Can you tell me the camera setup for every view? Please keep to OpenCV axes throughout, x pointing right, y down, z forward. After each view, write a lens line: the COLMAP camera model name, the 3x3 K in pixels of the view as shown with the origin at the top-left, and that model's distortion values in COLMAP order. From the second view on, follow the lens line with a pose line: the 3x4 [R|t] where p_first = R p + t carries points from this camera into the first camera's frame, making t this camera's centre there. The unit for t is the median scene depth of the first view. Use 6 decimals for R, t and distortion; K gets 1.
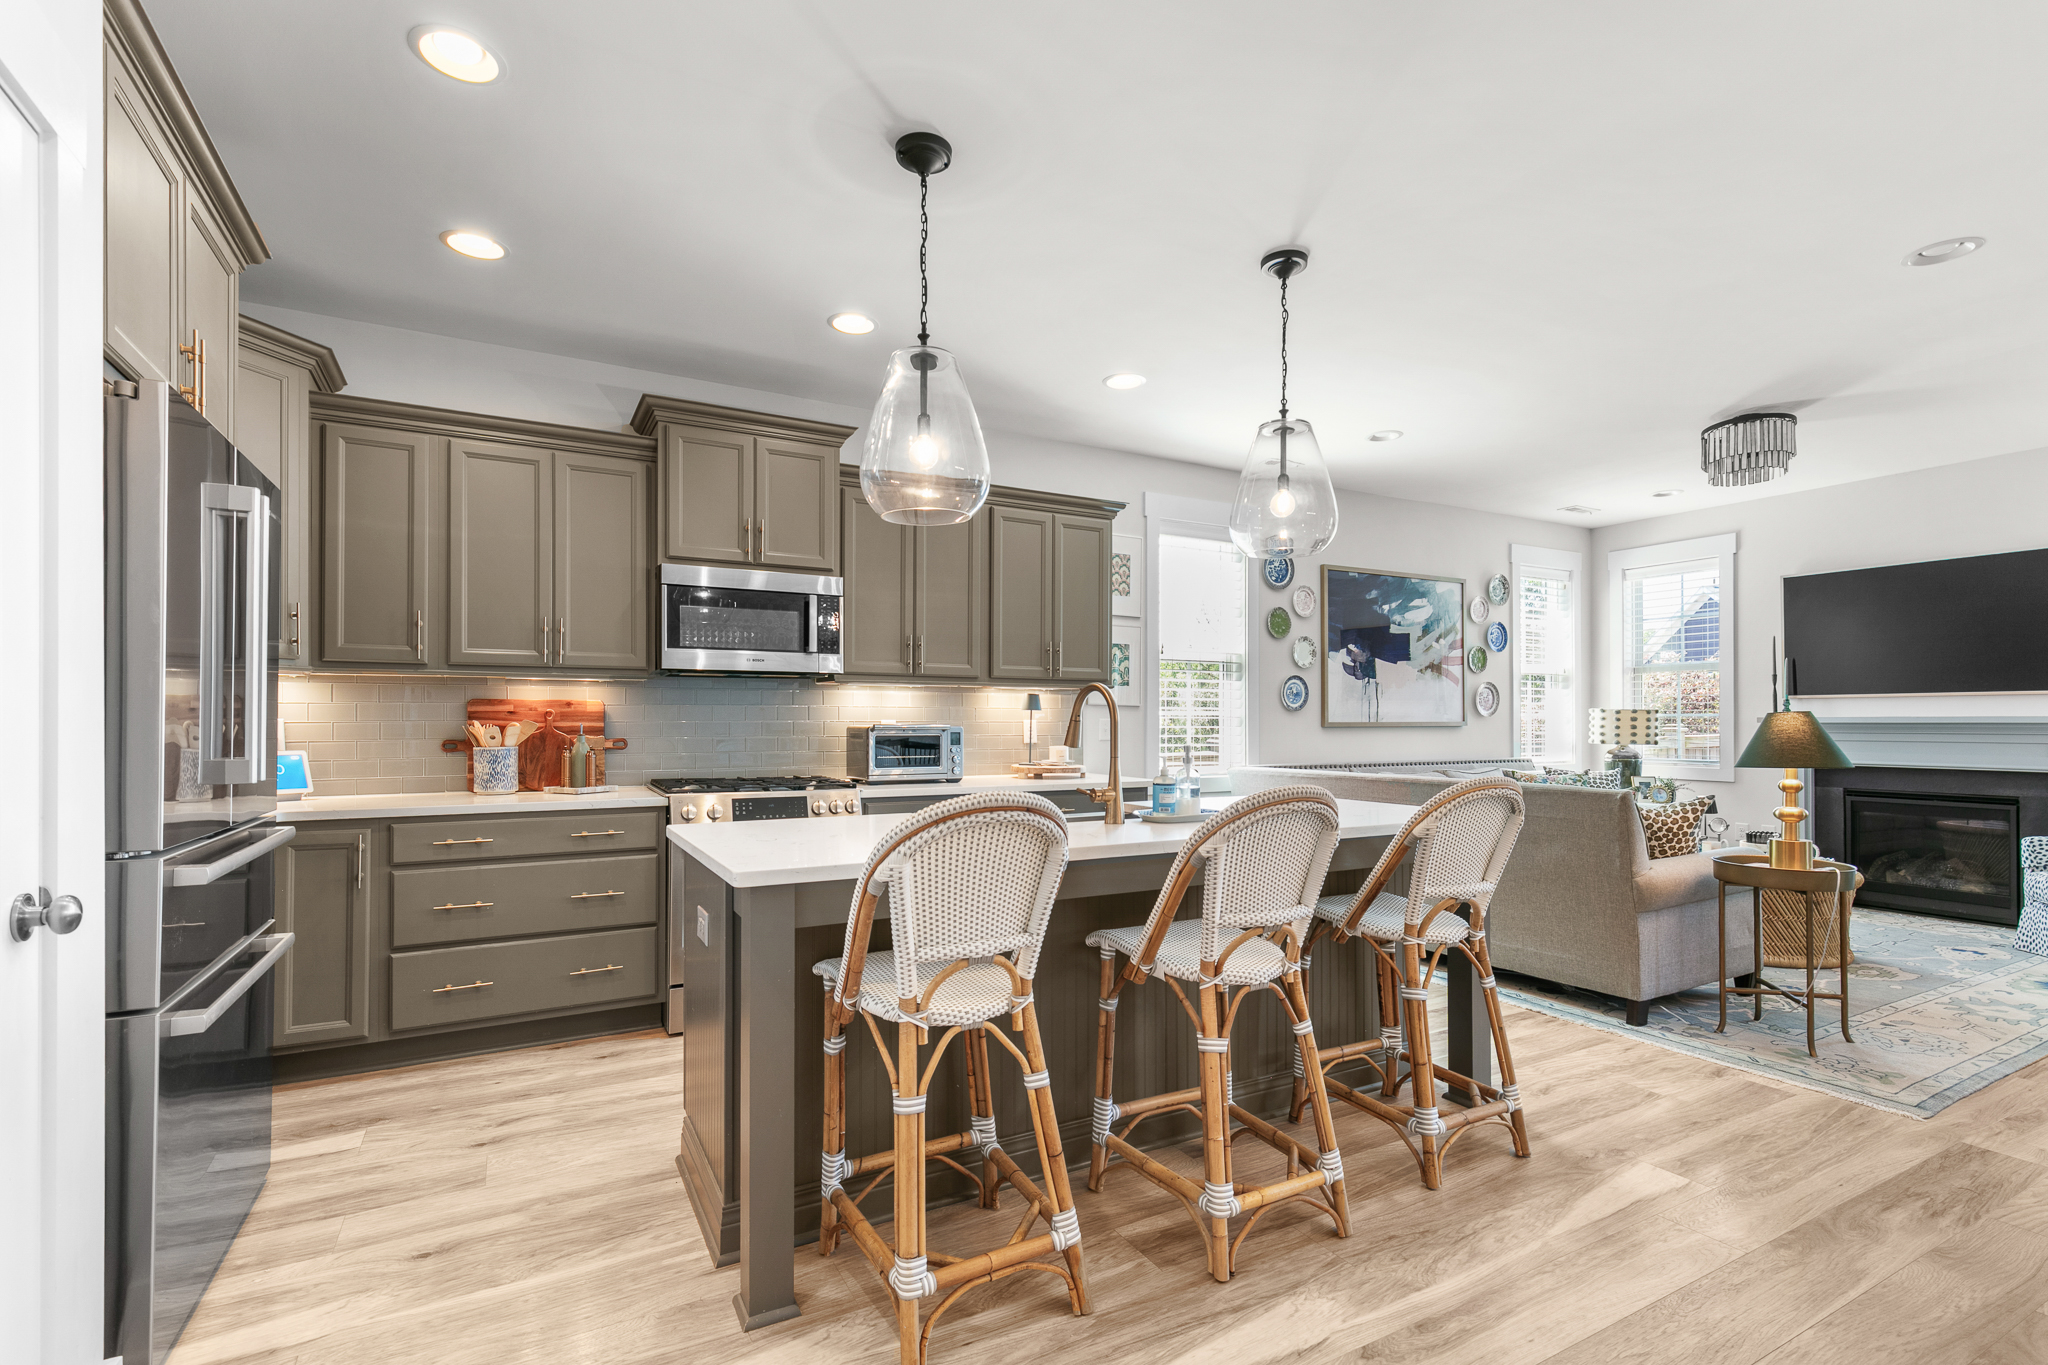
lens RADIAL K [[937.7, 0, 1007.7], [0, 937.7, 723.9], [0, 0, 1]] dist [0.005210, -0.001813]
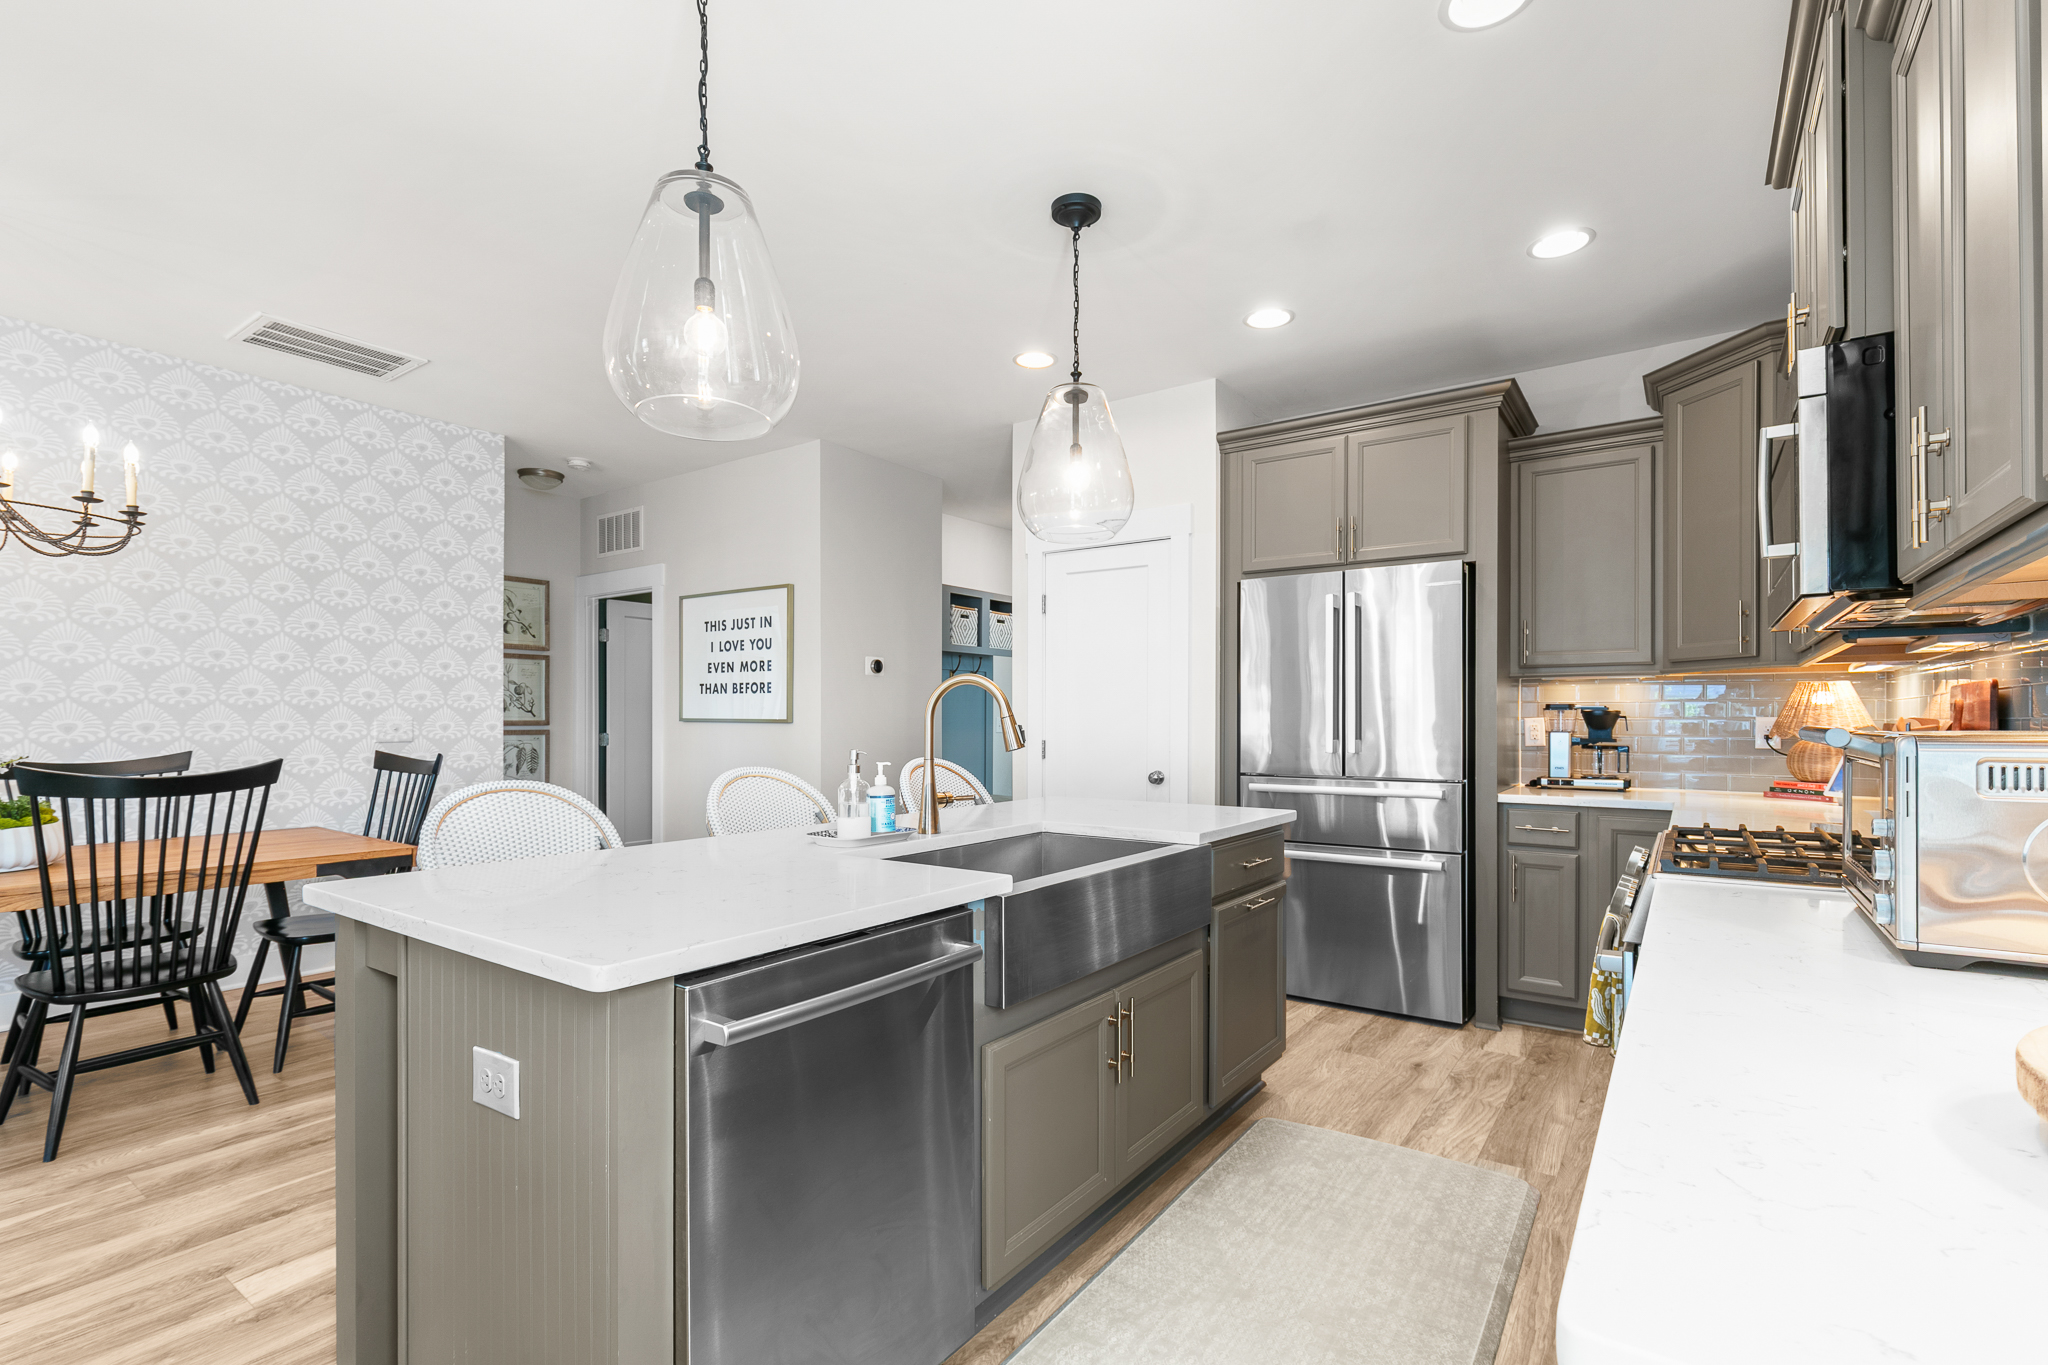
lens RADIAL K [[937.7, 0, 1031.5], [0, 937.7, 707.3], [0, 0, 1]] dist [0.005210, -0.001813]
pose [[-0.890925, -0.006574, -0.454102, 0.286483], [-0.002269, 0.999947, -0.010025, -0.002672], [0.454144, -0.007901, -0.890893, 1.199832]]
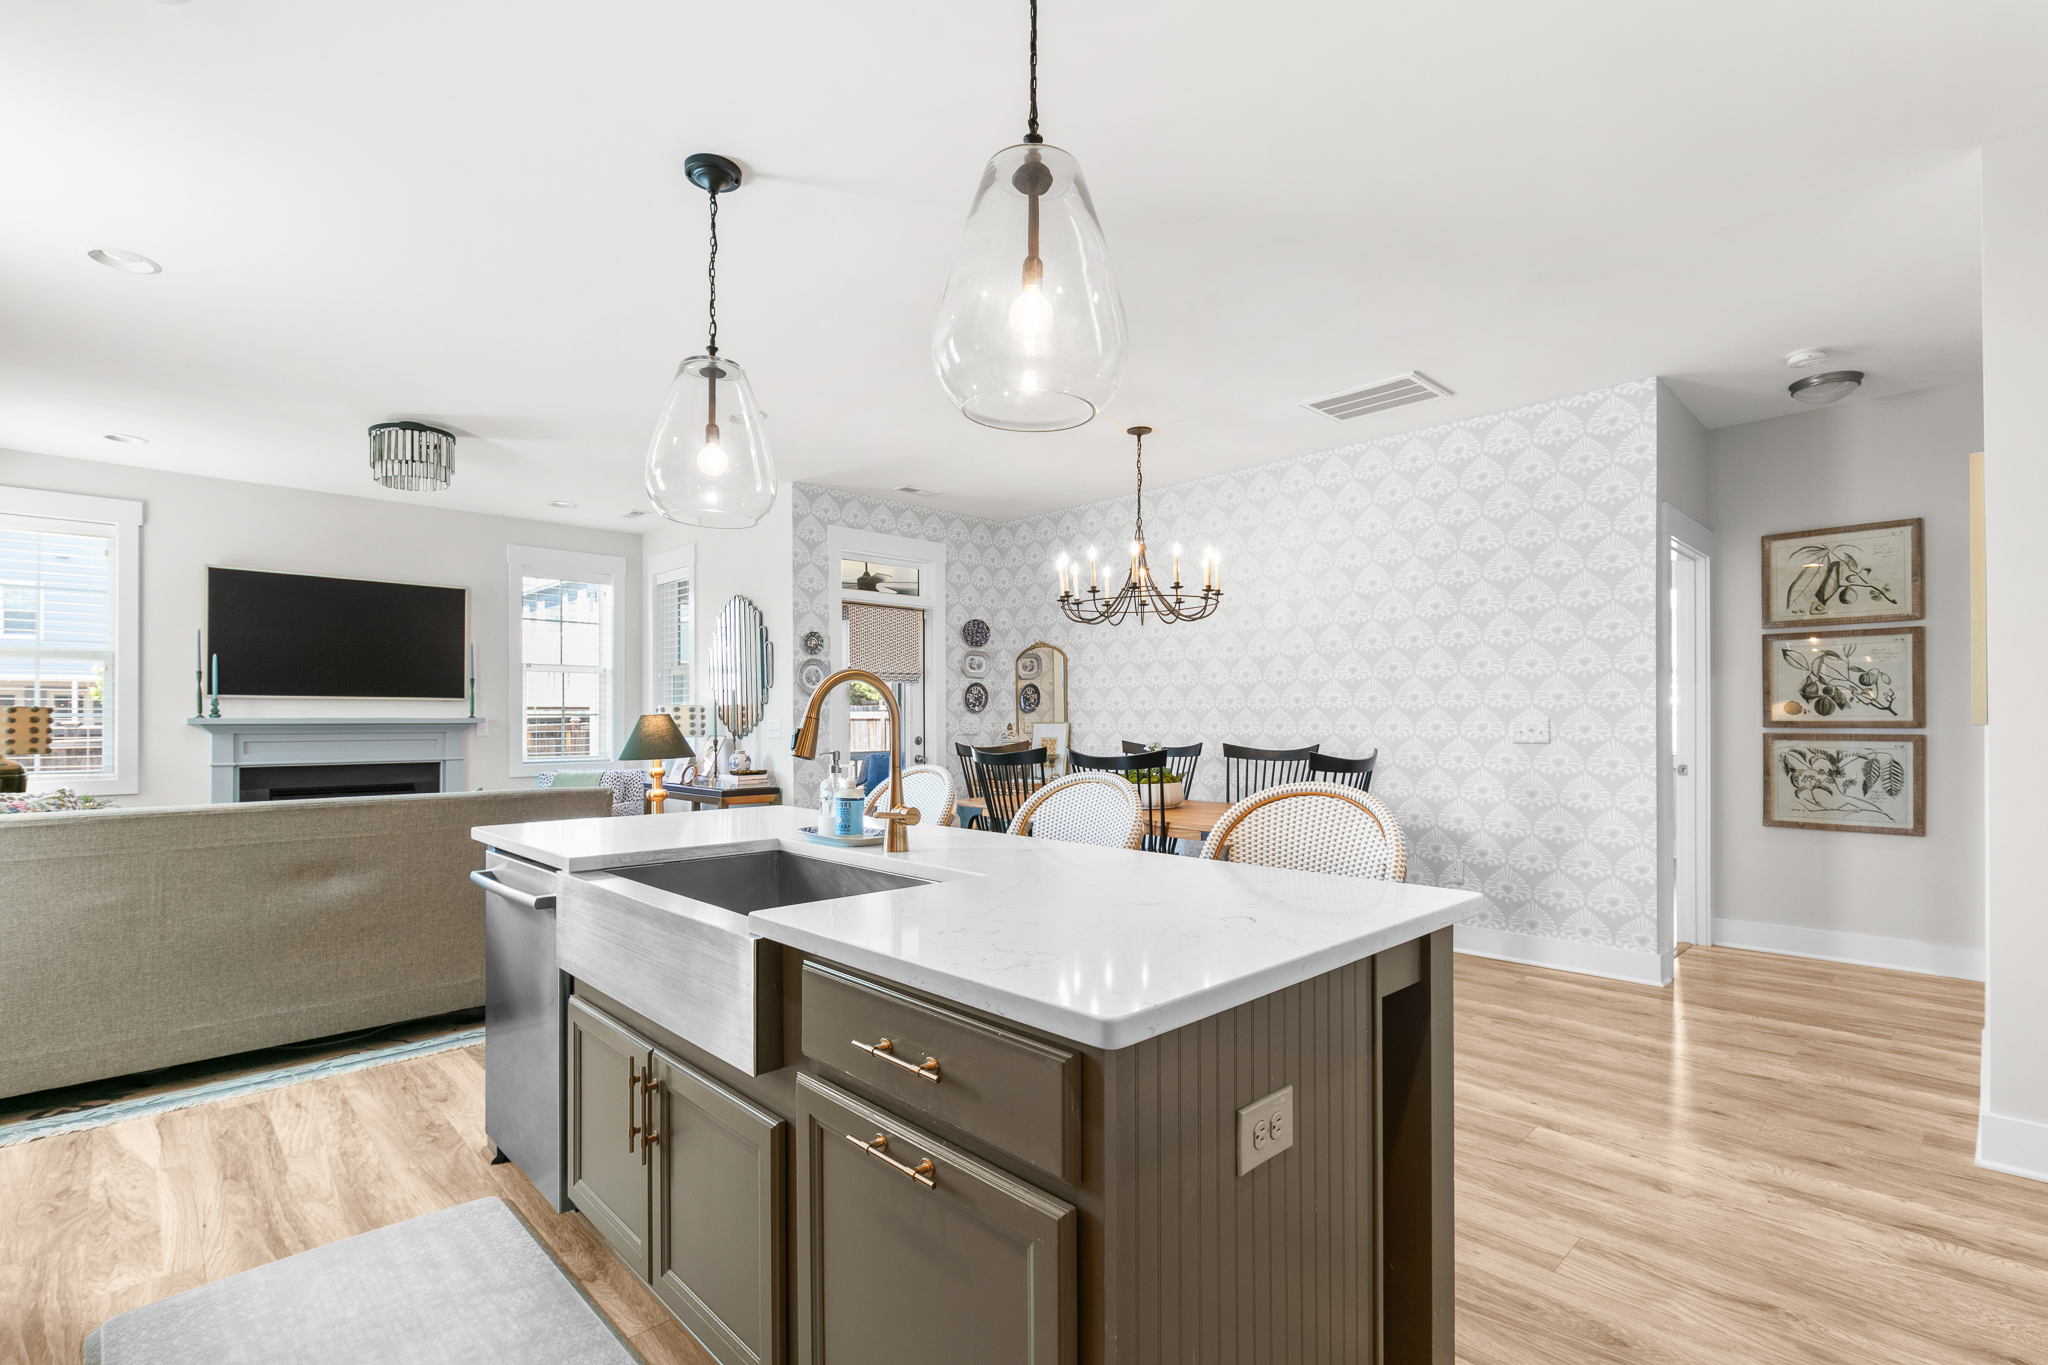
lens RADIAL K [[937.7, 0, 1032.0], [0, 937.7, 707.3], [0, 0, 1]] dist [0.005210, -0.001813]
pose [[-0.288315, 0.014033, 0.957433, -0.435802], [0.005463, 0.999900, -0.013011, -0.001811], [-0.957520, 0.001479, -0.288363, 0.729046]]
